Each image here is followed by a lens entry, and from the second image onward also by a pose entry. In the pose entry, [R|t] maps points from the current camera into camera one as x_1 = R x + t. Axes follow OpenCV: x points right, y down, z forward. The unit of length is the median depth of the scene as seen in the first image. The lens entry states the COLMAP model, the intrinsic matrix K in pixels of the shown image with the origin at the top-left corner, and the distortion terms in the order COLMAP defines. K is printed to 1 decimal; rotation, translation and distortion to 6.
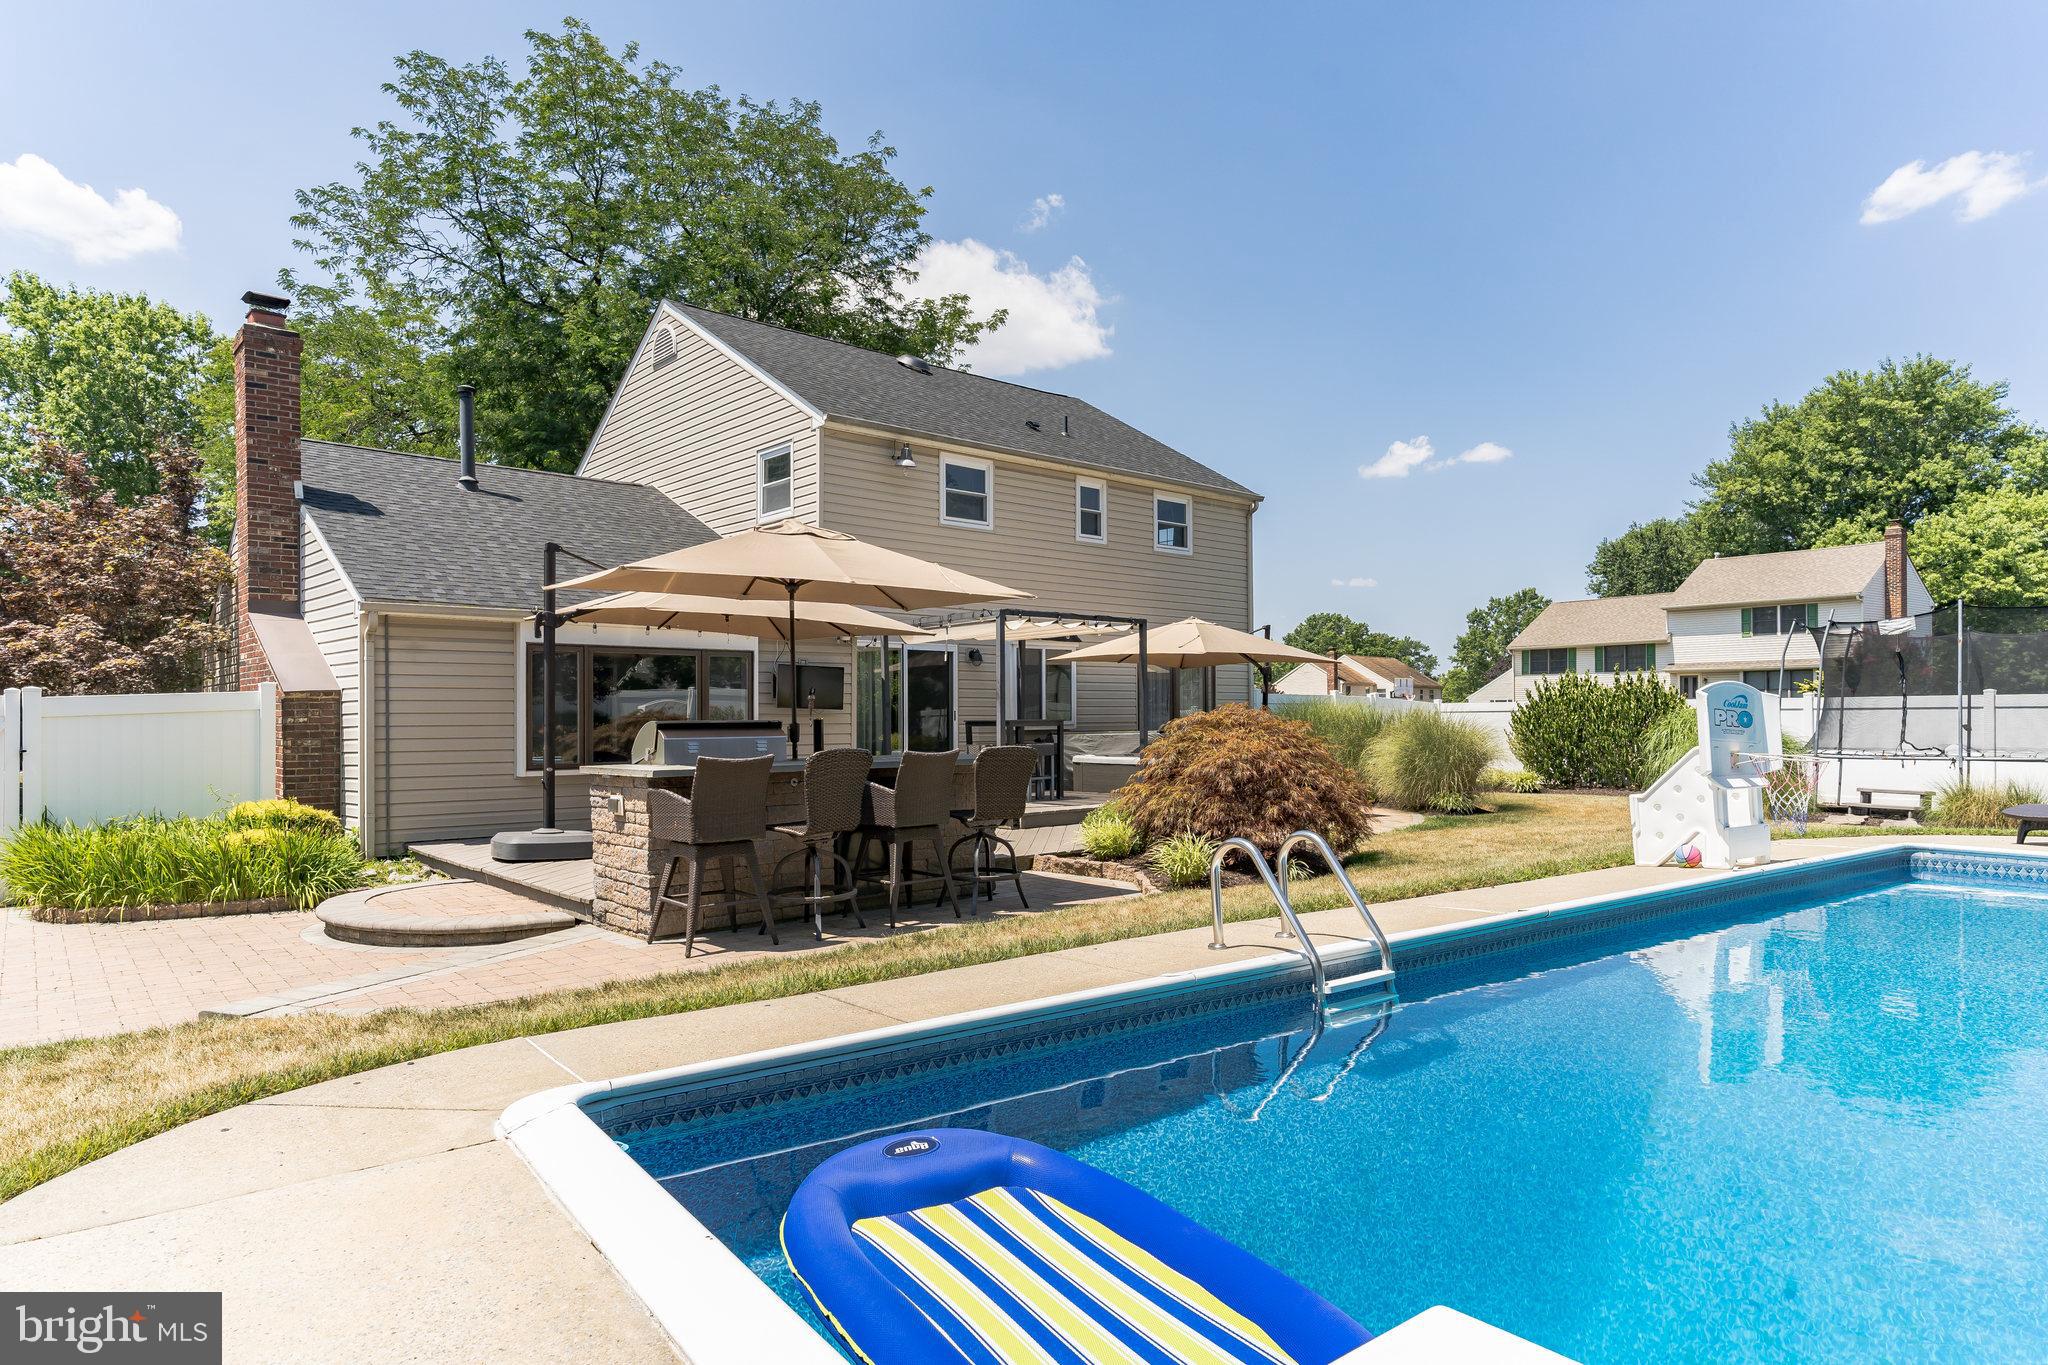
lens RADIAL K [[1209.0, 0, 1034.6], [0, 1209.0, 703.5], [0, 0, 1]] dist [0.004649, -0.000086]
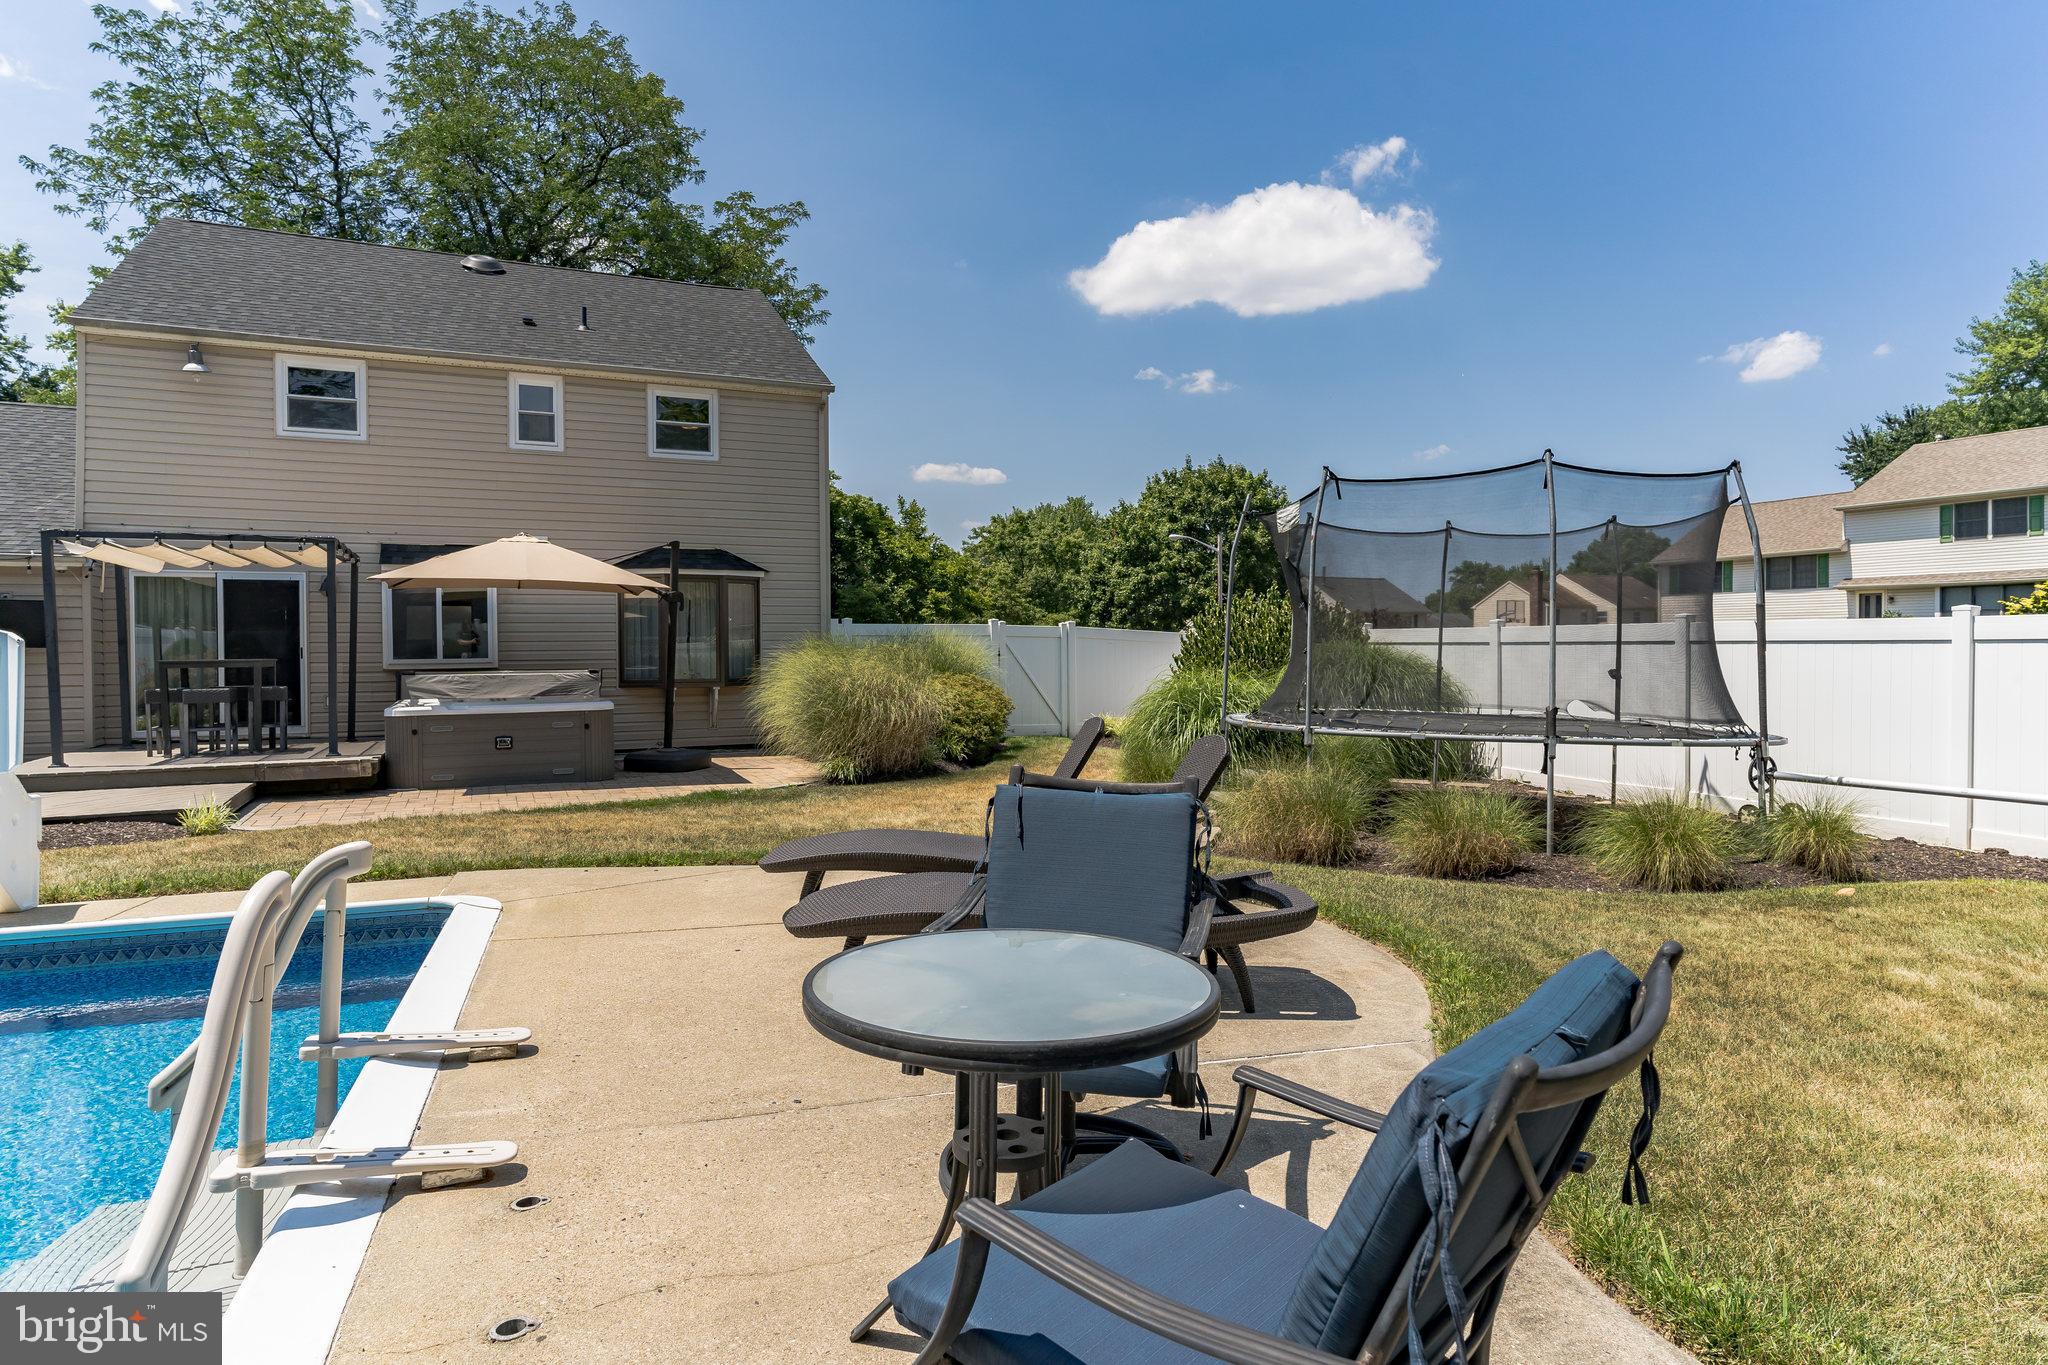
lens RADIAL K [[1151.5, 0, 1027.2], [0, 1151.5, 672.6], [0, 0, 1]] dist [0.001030, -0.000798]
pose [[0.956578, 0.007394, -0.291382, 0.619194], [0.003854, 0.999270, 0.038007, -0.004849], [0.291450, -0.037480, 0.955852, 0.312594]]
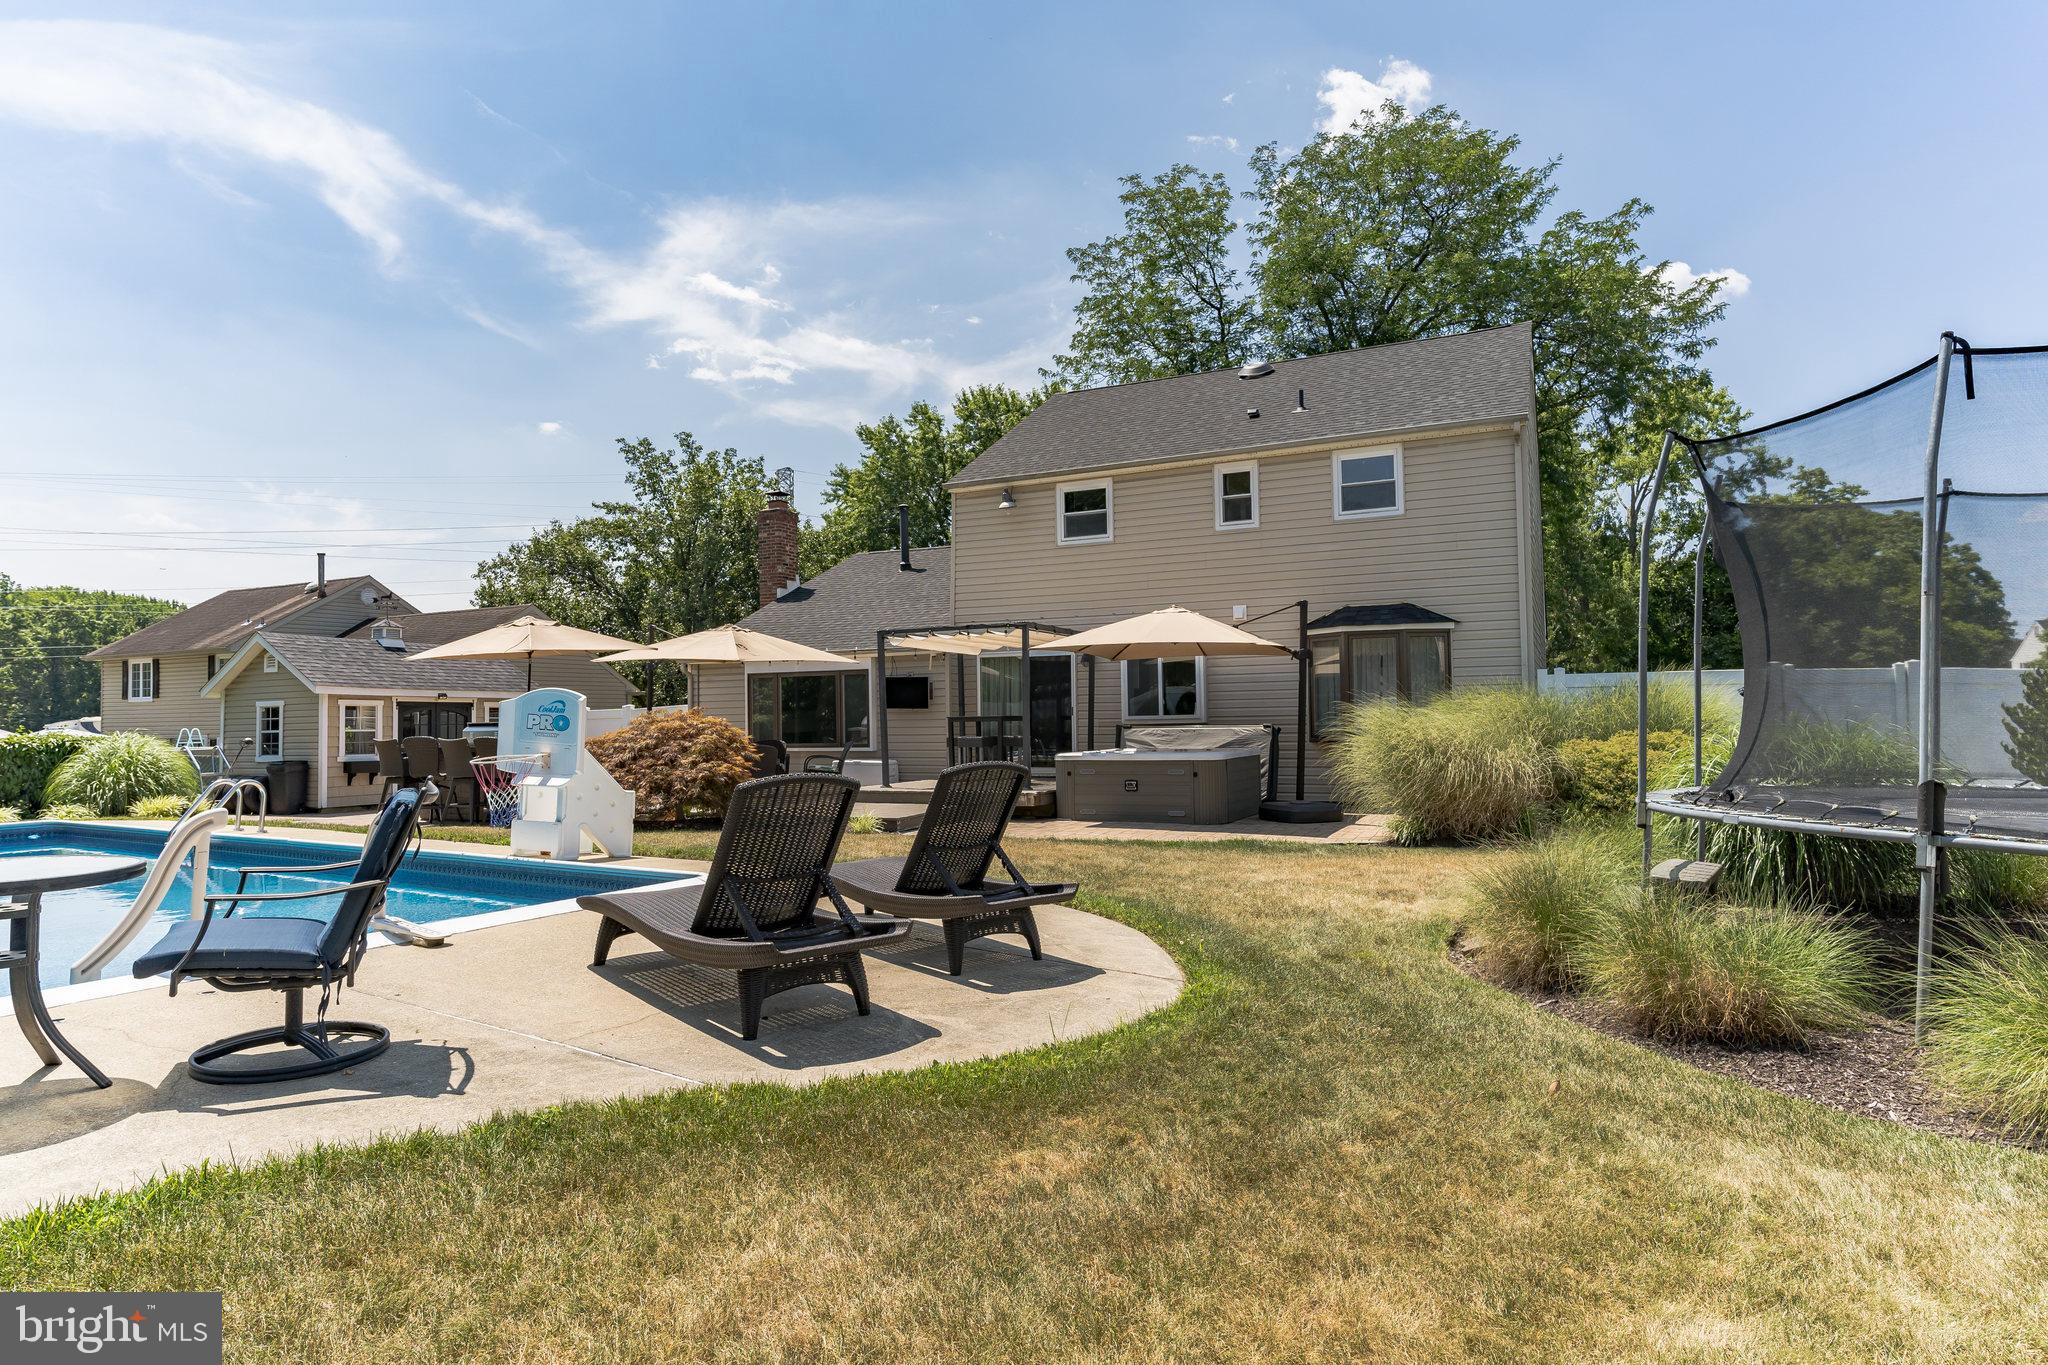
lens RADIAL K [[1151.5, 0, 1029.4], [0, 1151.5, 681.8], [0, 0, 1]] dist [0.001030, -0.000798]
pose [[0.365083, -0.028200, -0.930548, 0.836497], [0.023947, 0.999495, -0.020895, 0.003874], [0.930667, -0.014655, 0.365574, 0.507108]]
